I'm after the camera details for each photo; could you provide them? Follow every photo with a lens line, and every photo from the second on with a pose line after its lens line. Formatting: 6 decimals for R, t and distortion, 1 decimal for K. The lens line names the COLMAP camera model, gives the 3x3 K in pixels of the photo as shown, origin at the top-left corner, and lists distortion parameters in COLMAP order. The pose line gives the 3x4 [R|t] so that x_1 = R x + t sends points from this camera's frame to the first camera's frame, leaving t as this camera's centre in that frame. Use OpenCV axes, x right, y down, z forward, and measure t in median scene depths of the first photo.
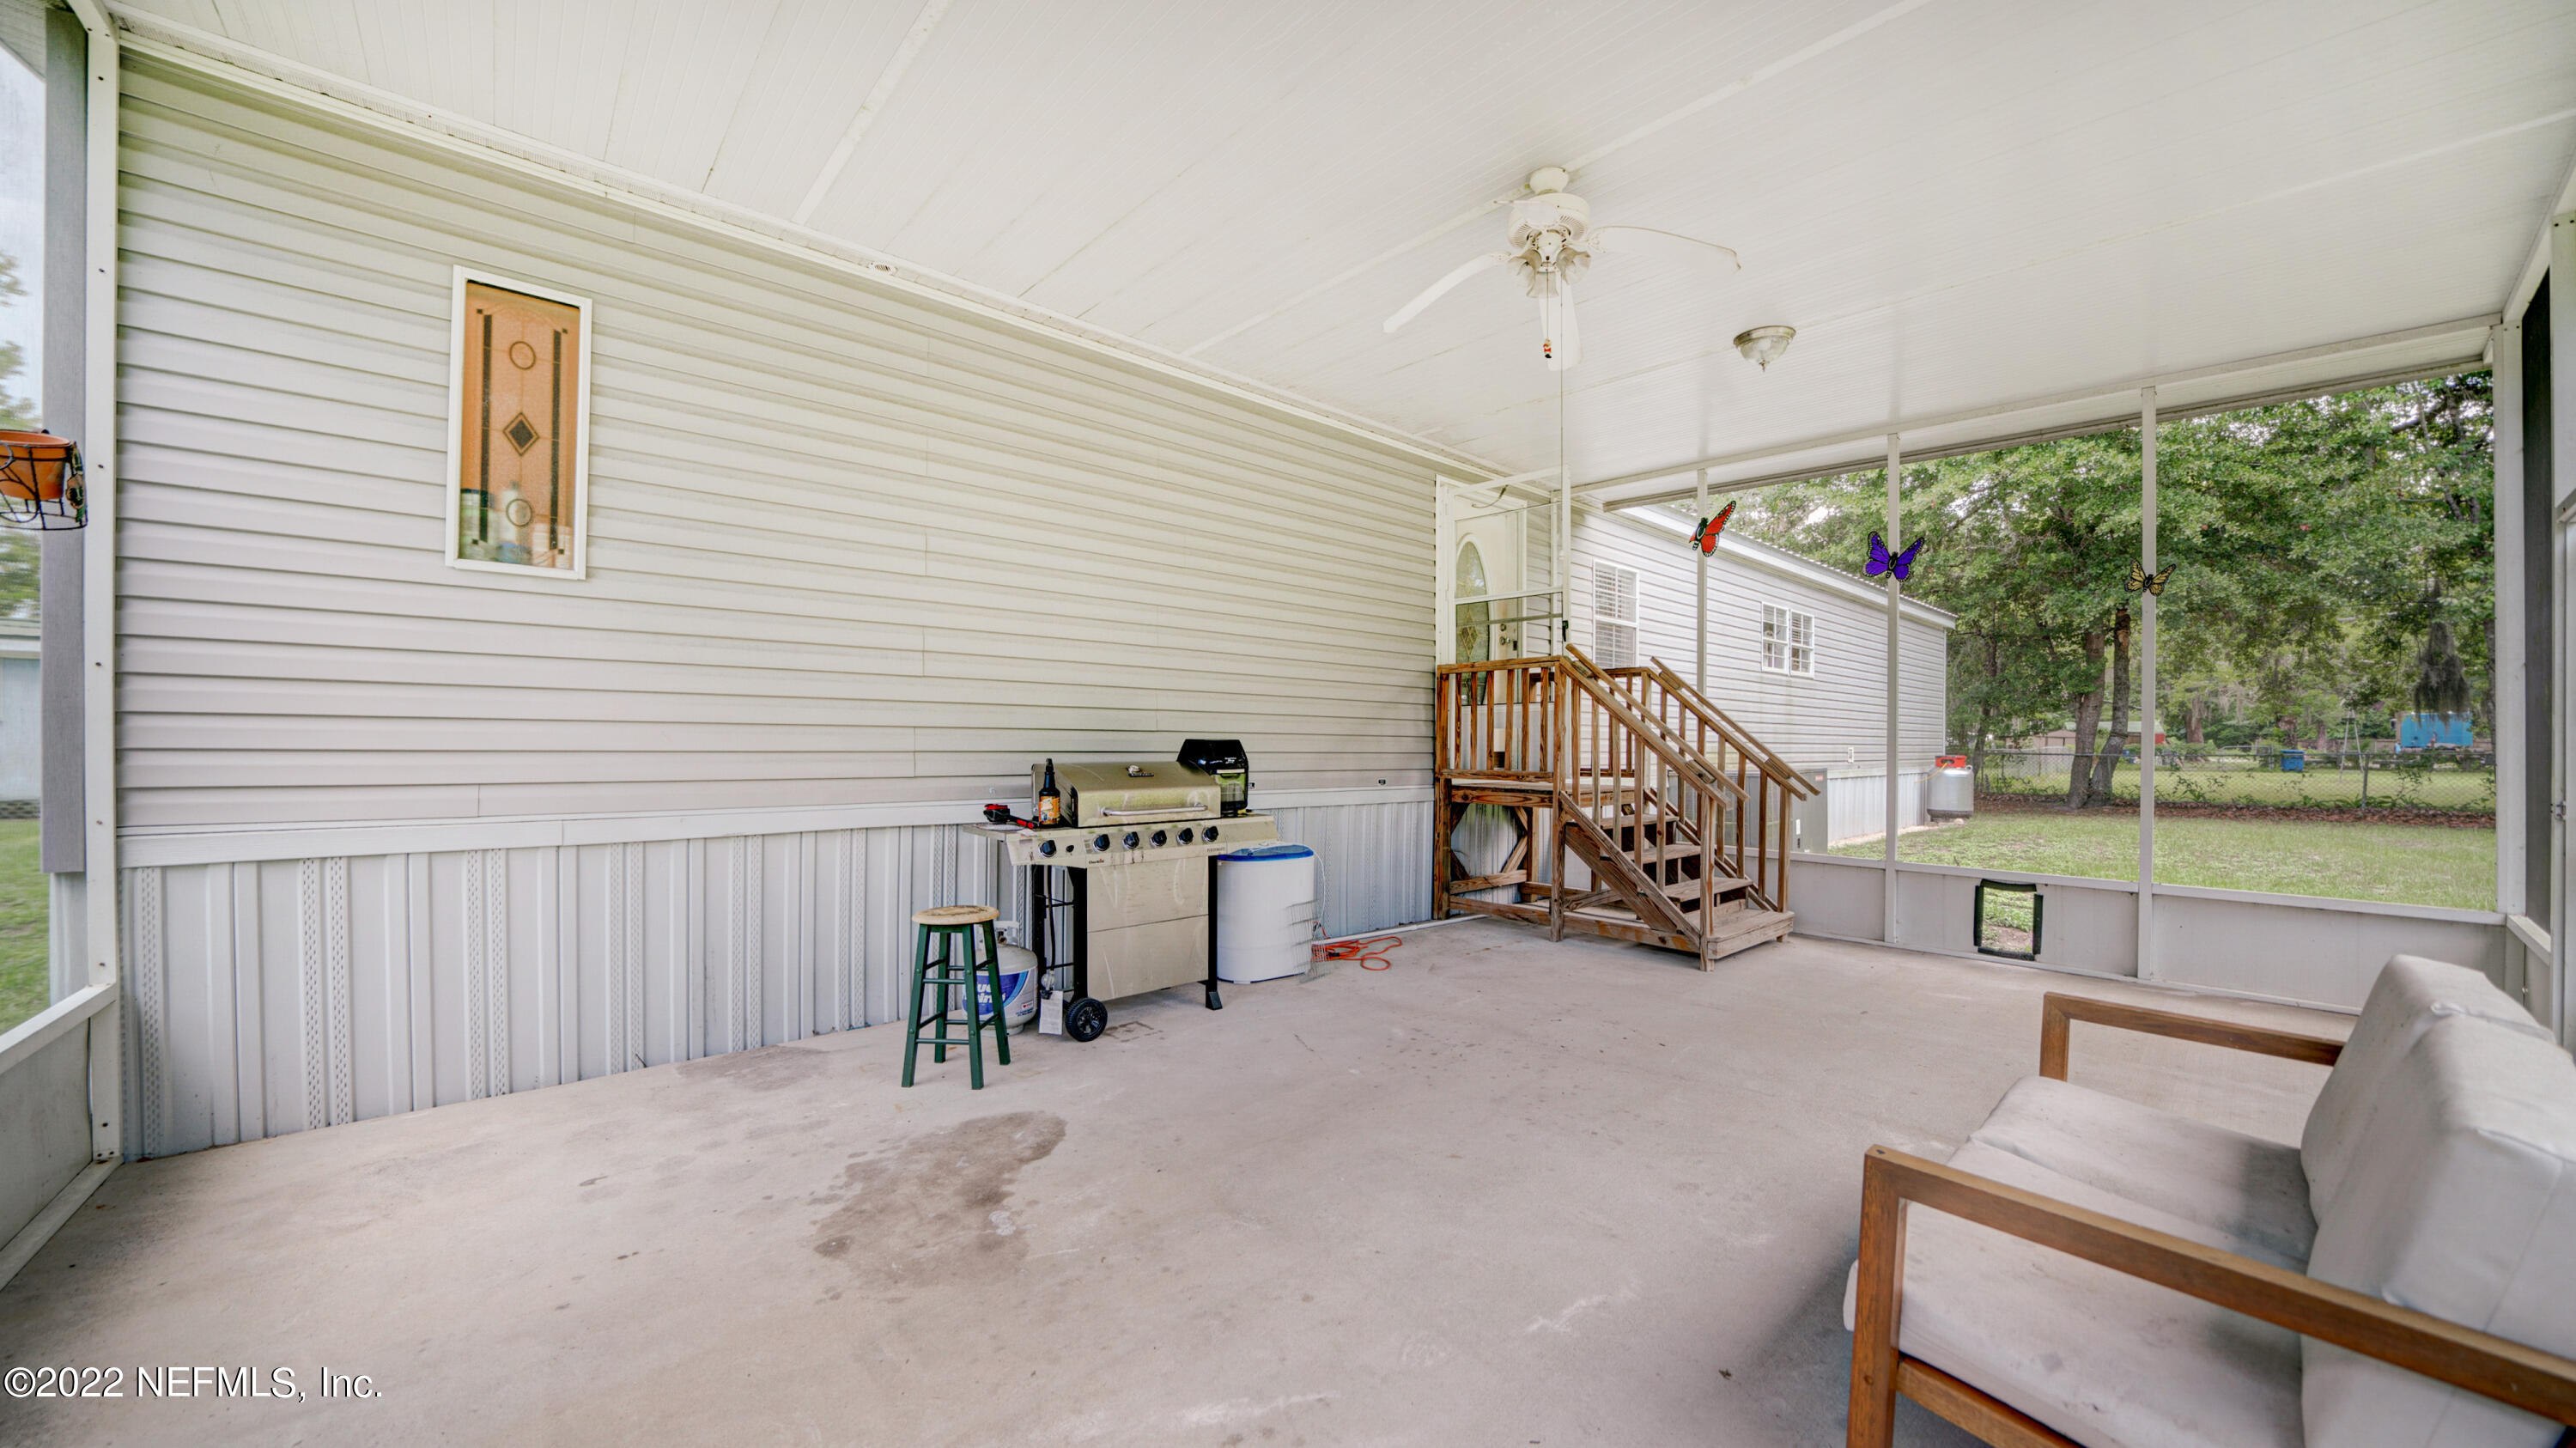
lens RADIAL K [[911.1, 0, 1277.5], [0, 911.1, 748.6], [0, 0, 1]] dist [-0.014251, 0.001255]
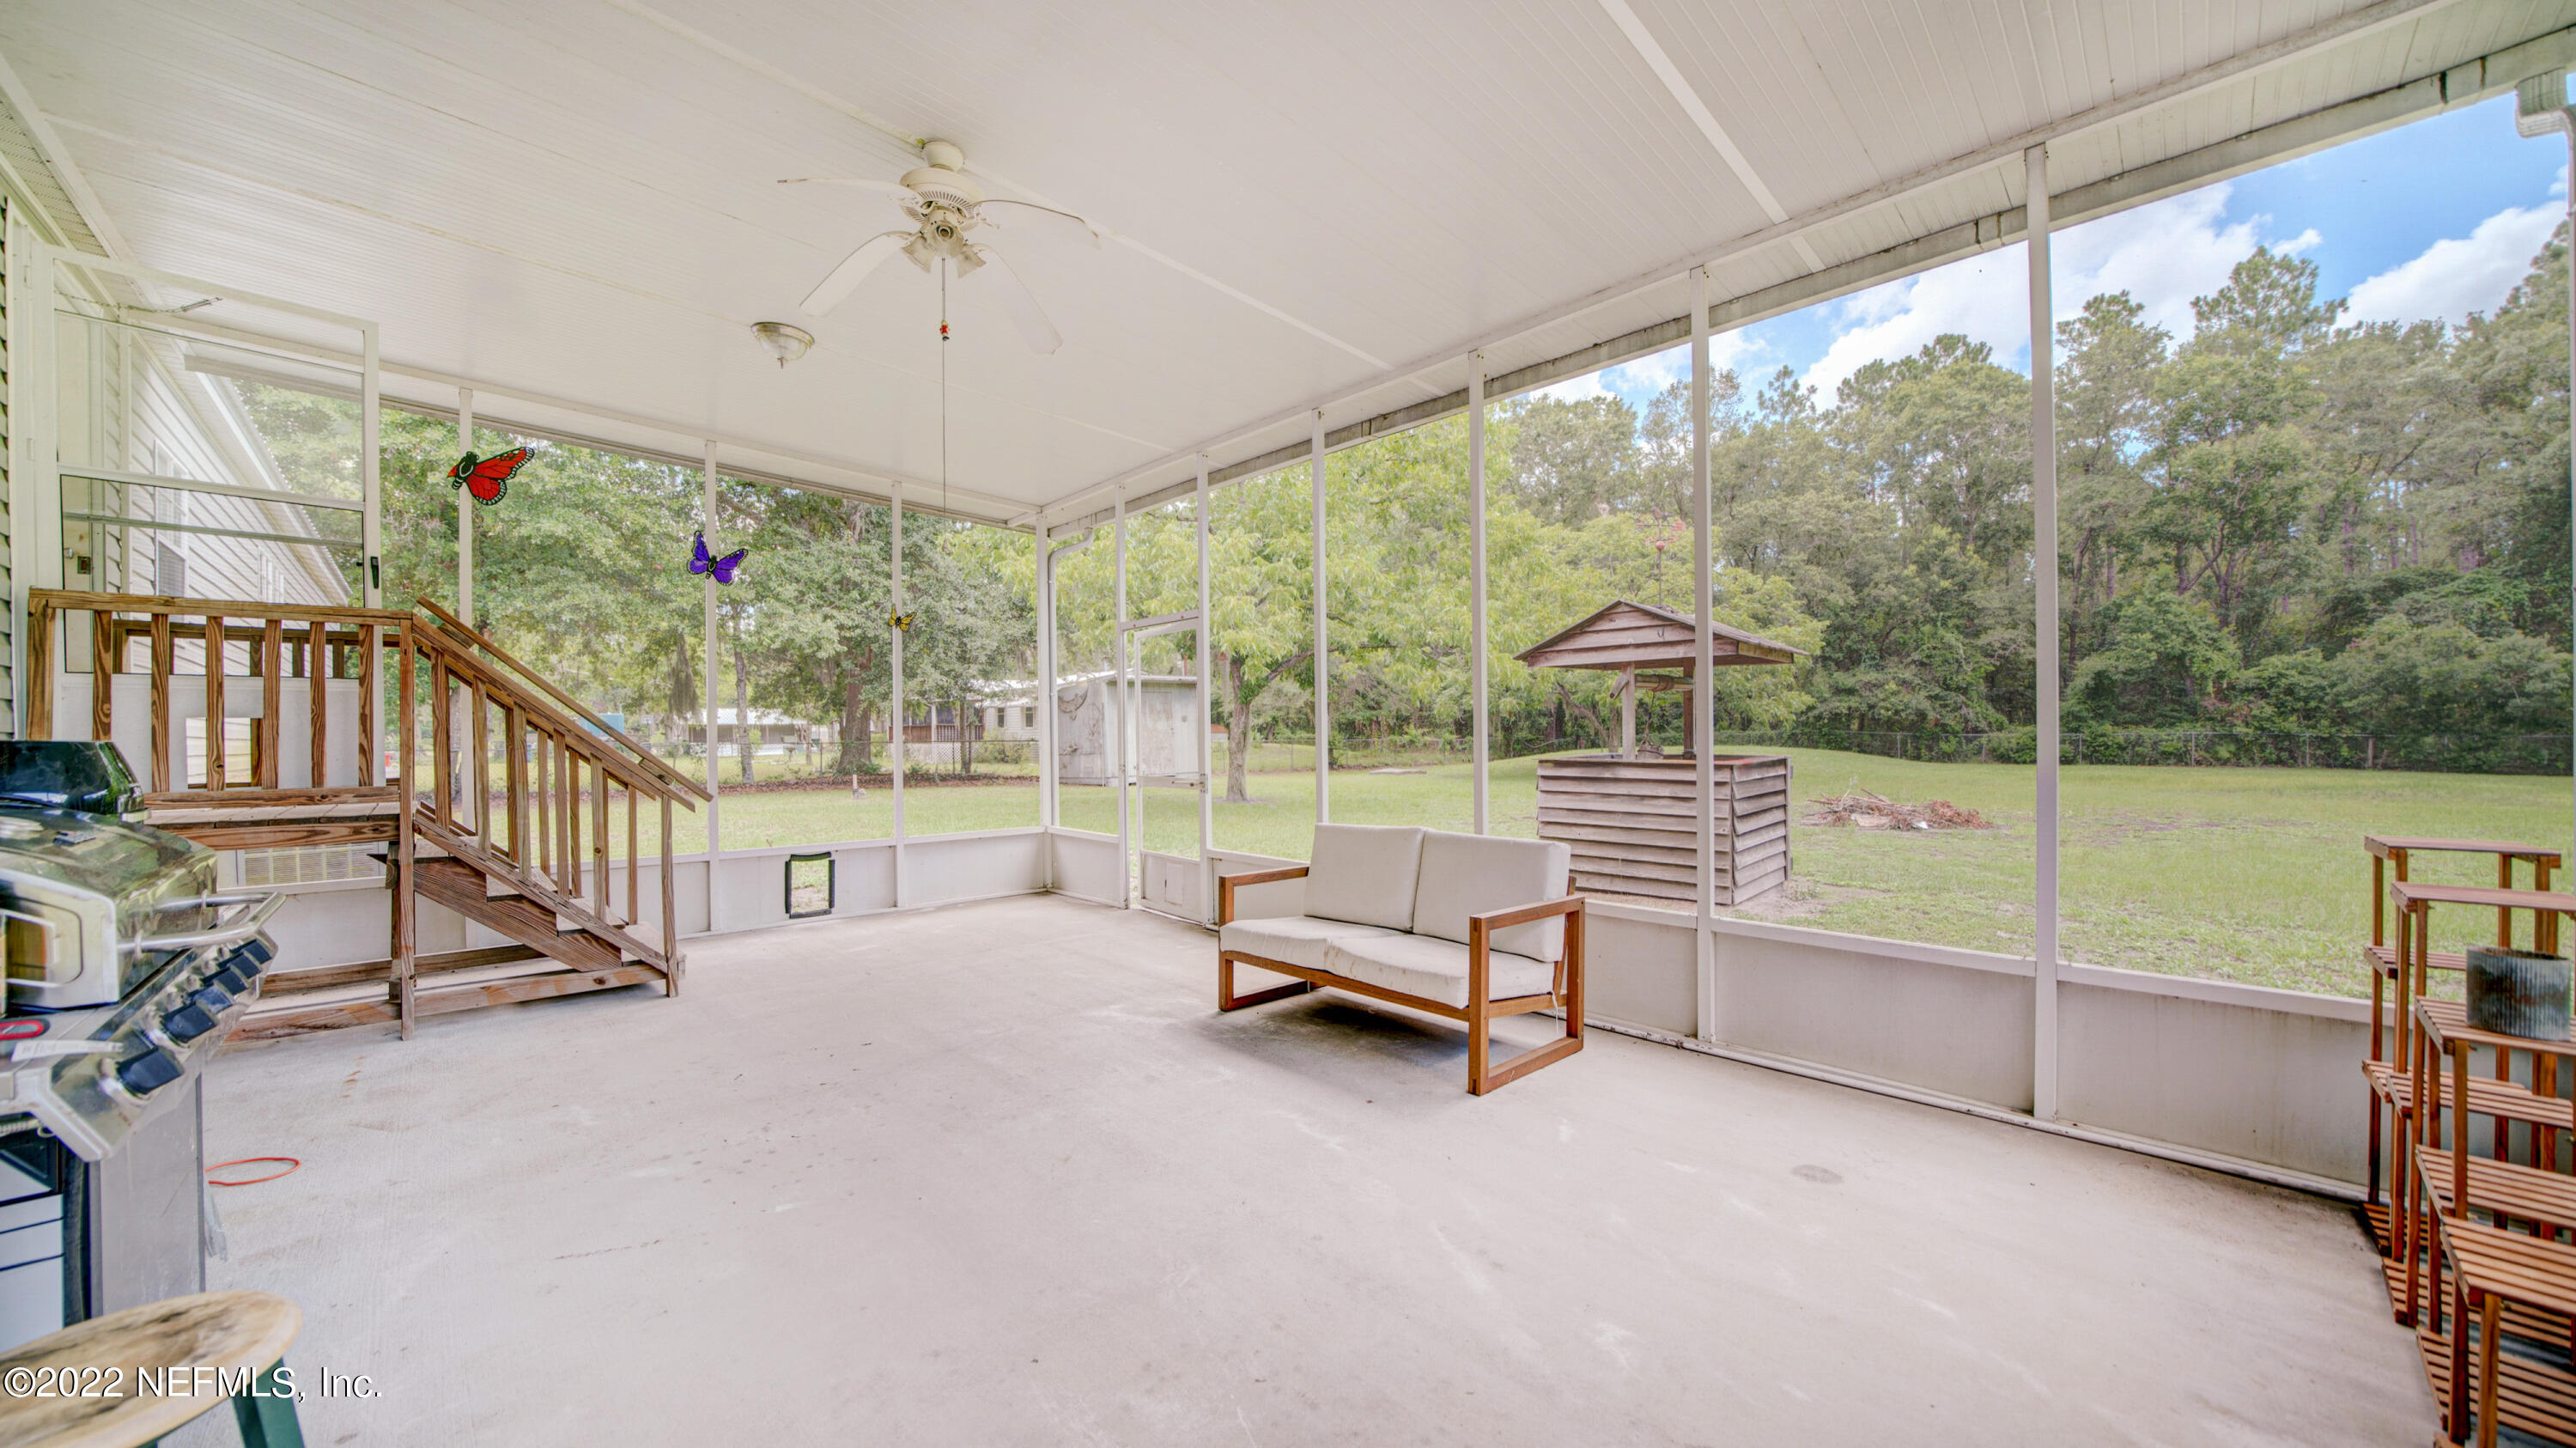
lens RADIAL K [[911.1, 0, 1285.5], [0, 911.1, 732.8], [0, 0, 1]] dist [-0.014251, 0.001255]
pose [[-0.053522, -0.000127, 0.998567, -0.452031], [0.011756, 0.999931, 0.000758, -0.007031], [-0.998497, 0.011780, -0.053516, 0.455411]]
